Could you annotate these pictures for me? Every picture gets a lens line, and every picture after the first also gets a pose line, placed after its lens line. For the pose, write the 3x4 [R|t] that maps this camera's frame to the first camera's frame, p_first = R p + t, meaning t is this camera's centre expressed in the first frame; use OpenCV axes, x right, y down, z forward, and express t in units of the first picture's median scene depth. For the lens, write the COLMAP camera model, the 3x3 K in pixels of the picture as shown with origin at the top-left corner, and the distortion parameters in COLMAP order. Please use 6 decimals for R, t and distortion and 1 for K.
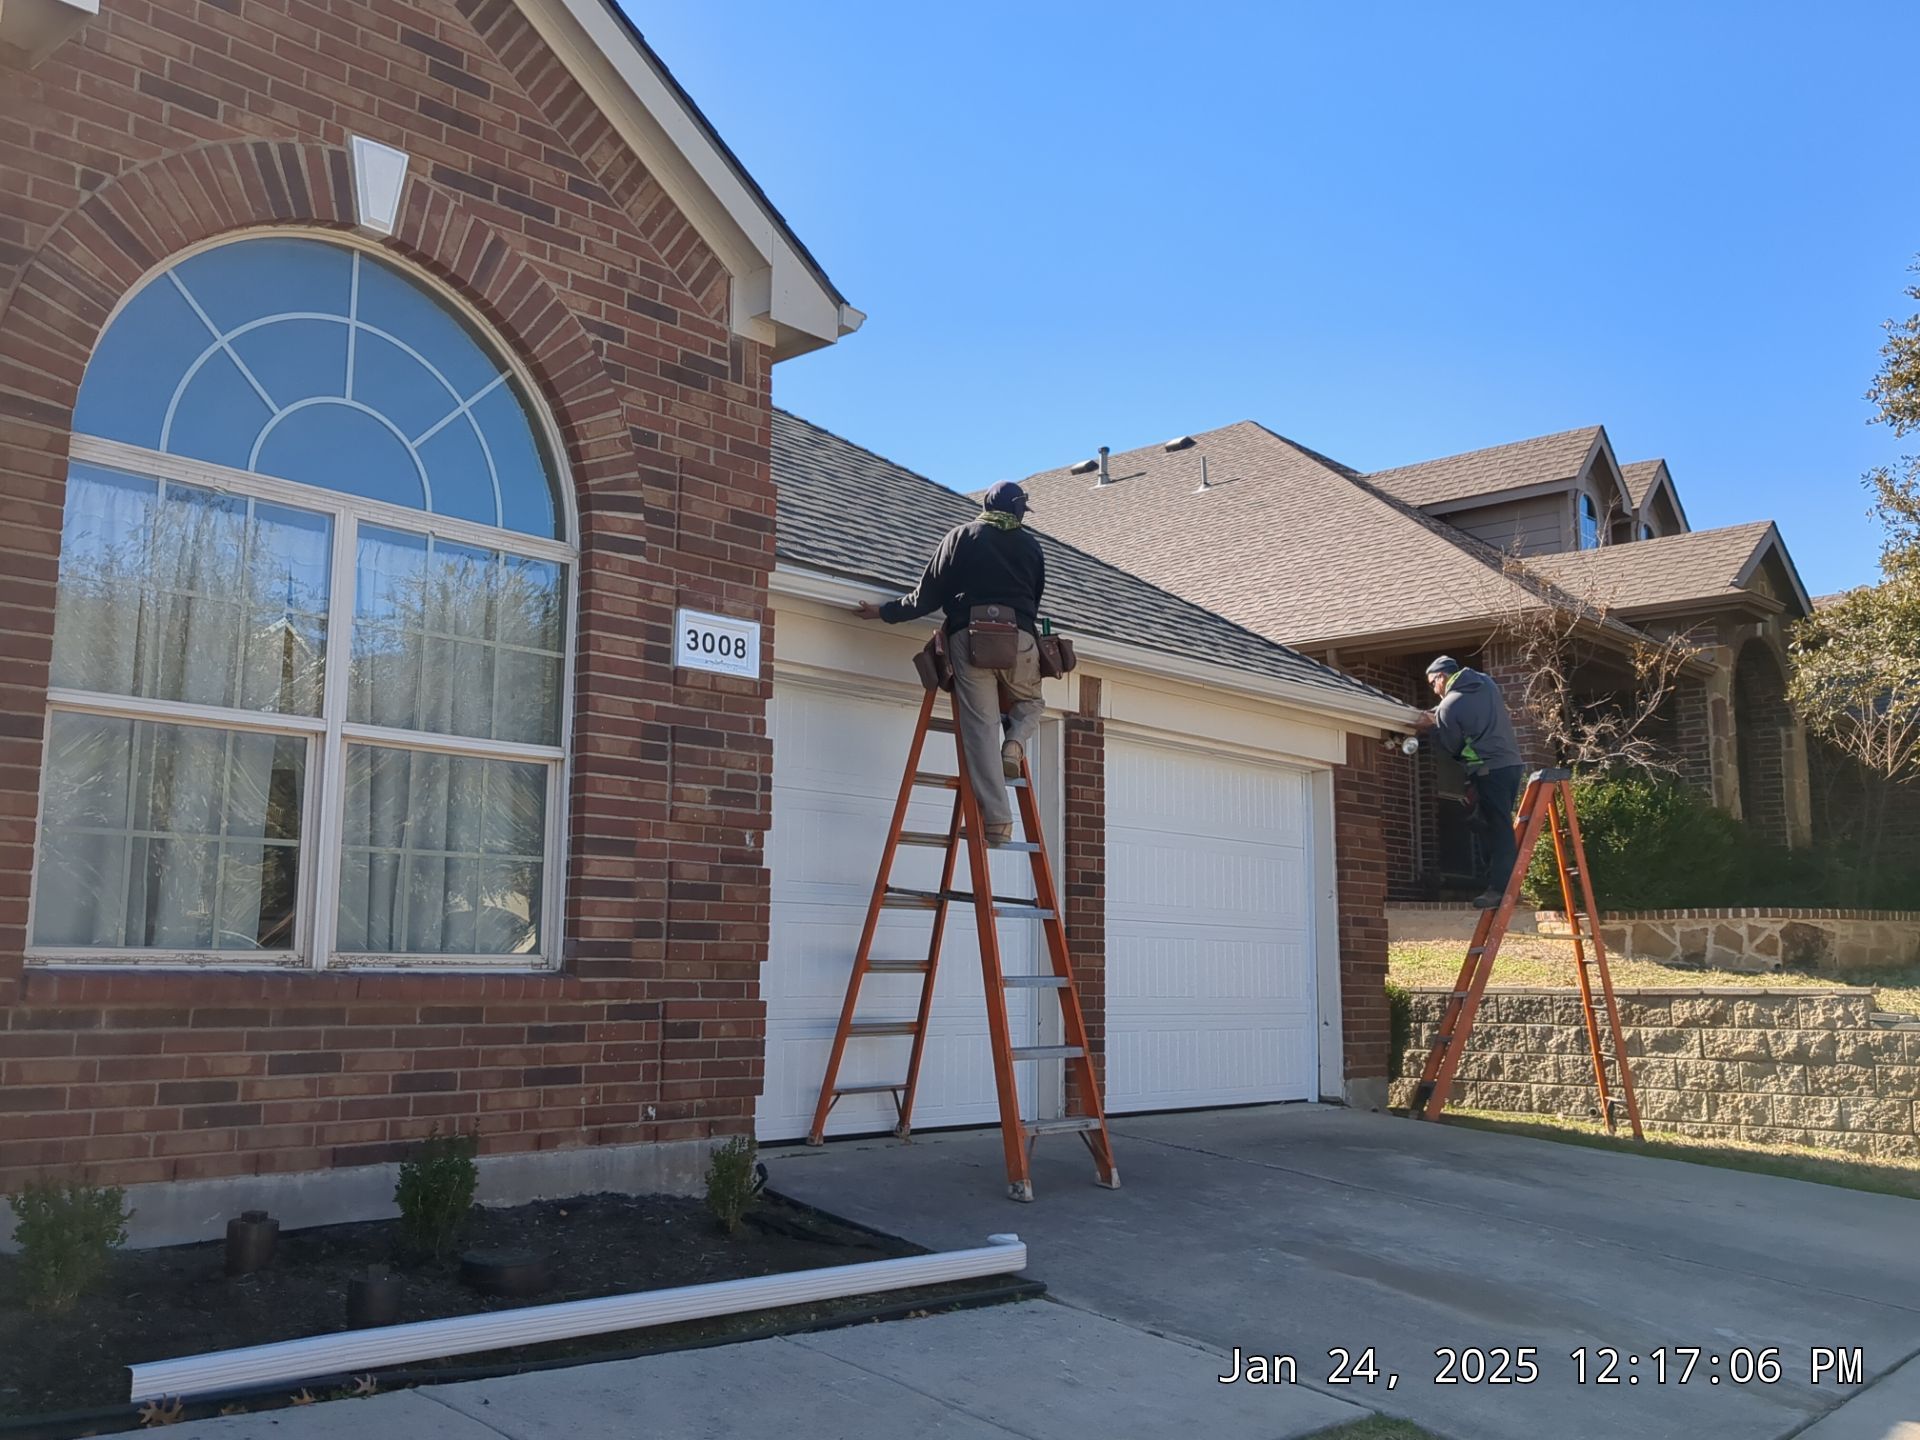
lens RADIAL K [[1724.1, 0, 960.0], [0, 1724.1, 720.0], [0, 0, 1]] dist [0.024939, -0.097059]
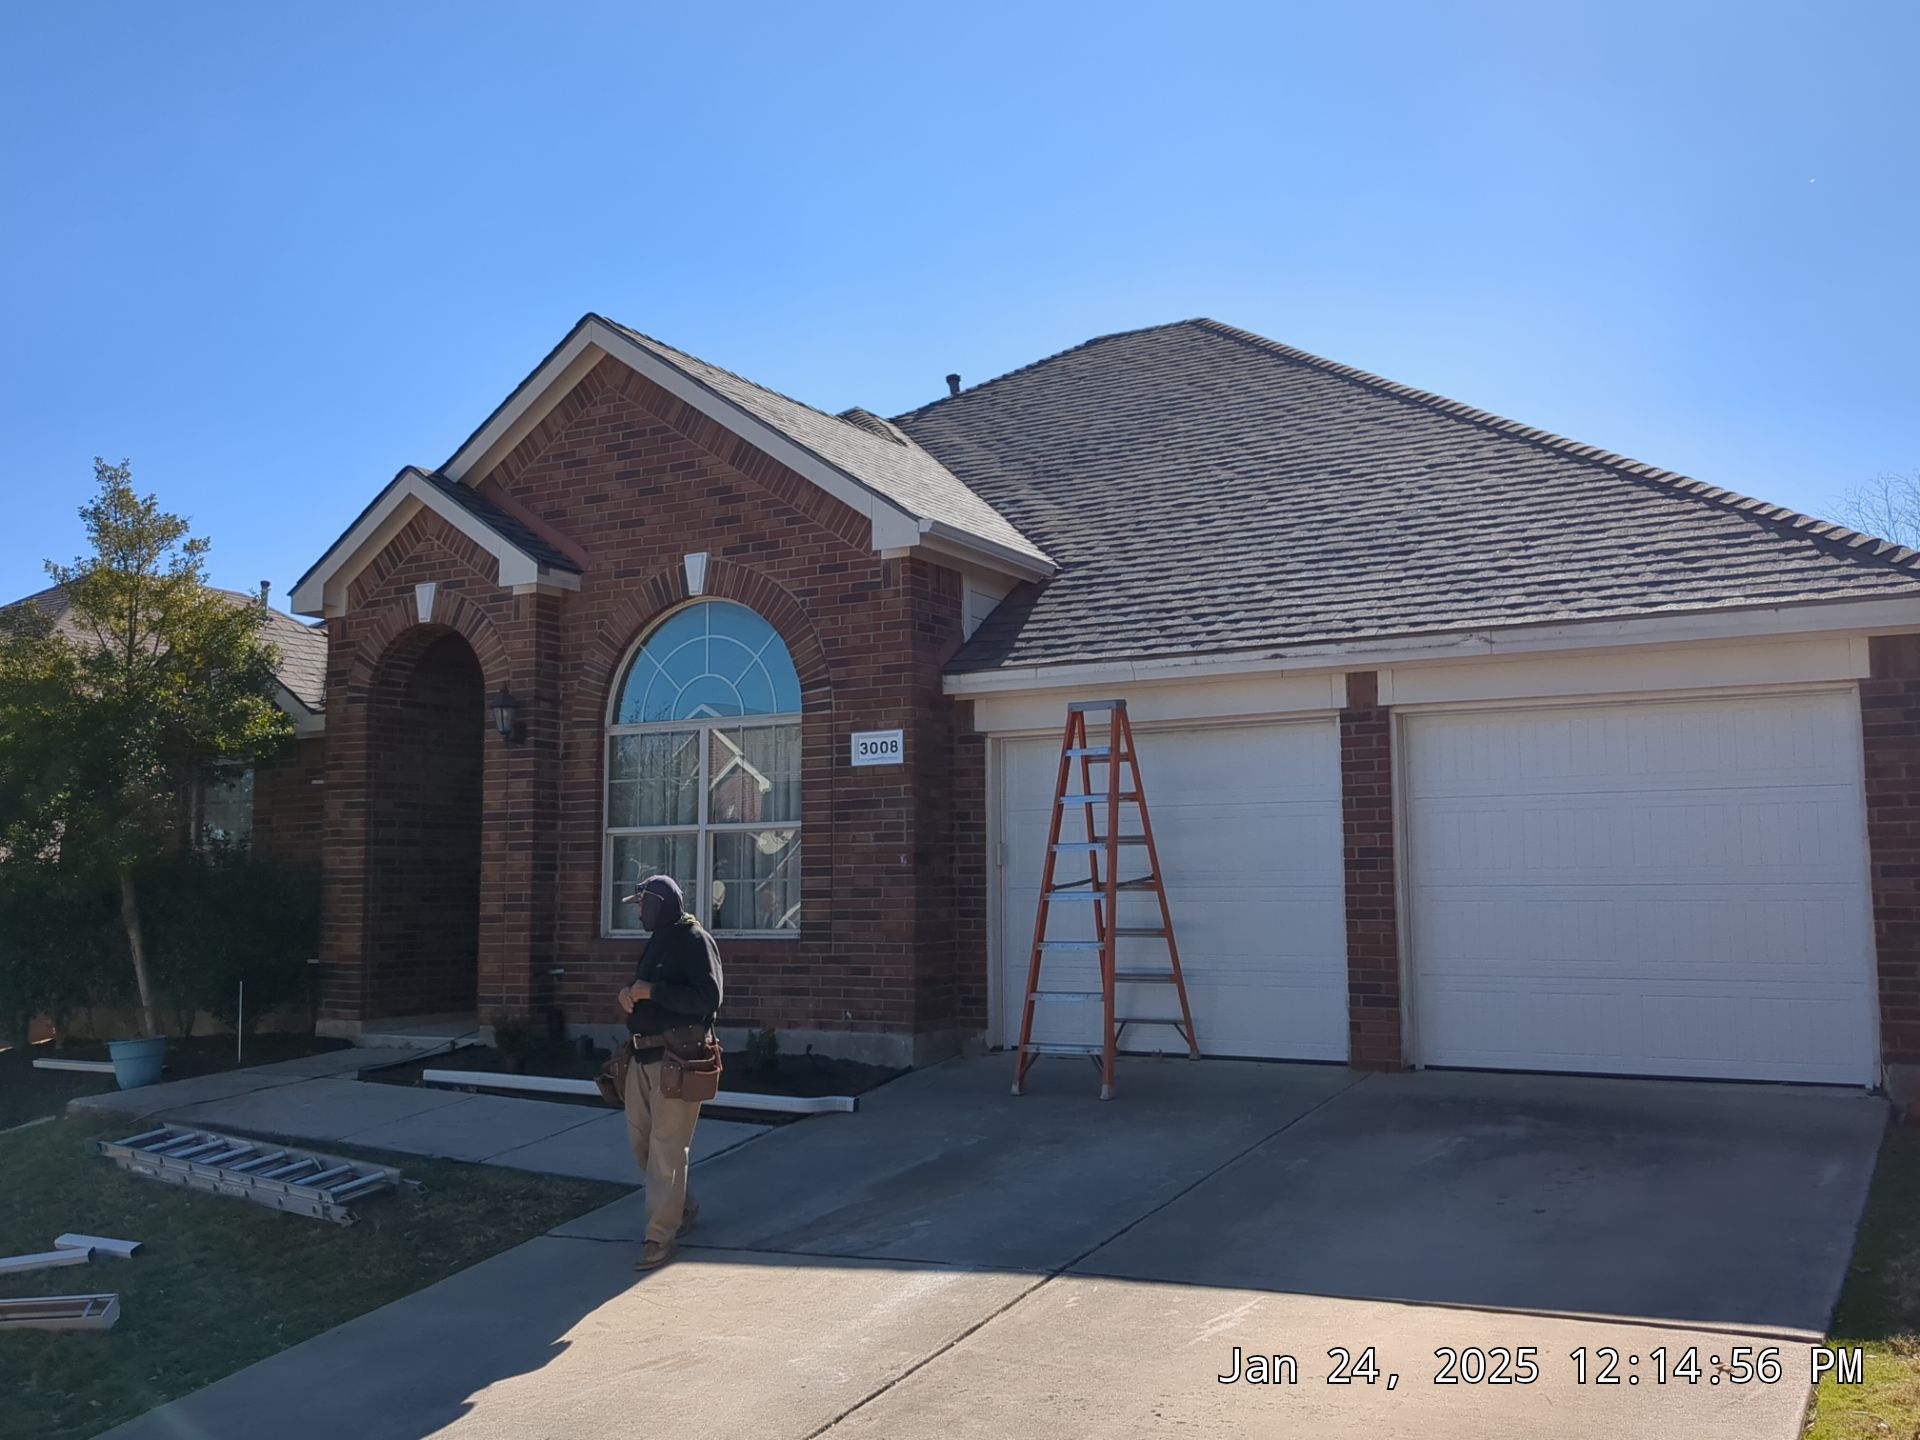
lens RADIAL K [[1685.4, 0, 960.0], [0, 1685.4, 720.0], [0, 0, 1]] dist [-0.000107, -0.007872]
pose [[0.236423, -0.117986, -0.964460, 1.589770], [0.148536, 0.985322, -0.084126, 0.087014], [0.960230, -0.123368, 0.250478, 0.701893]]
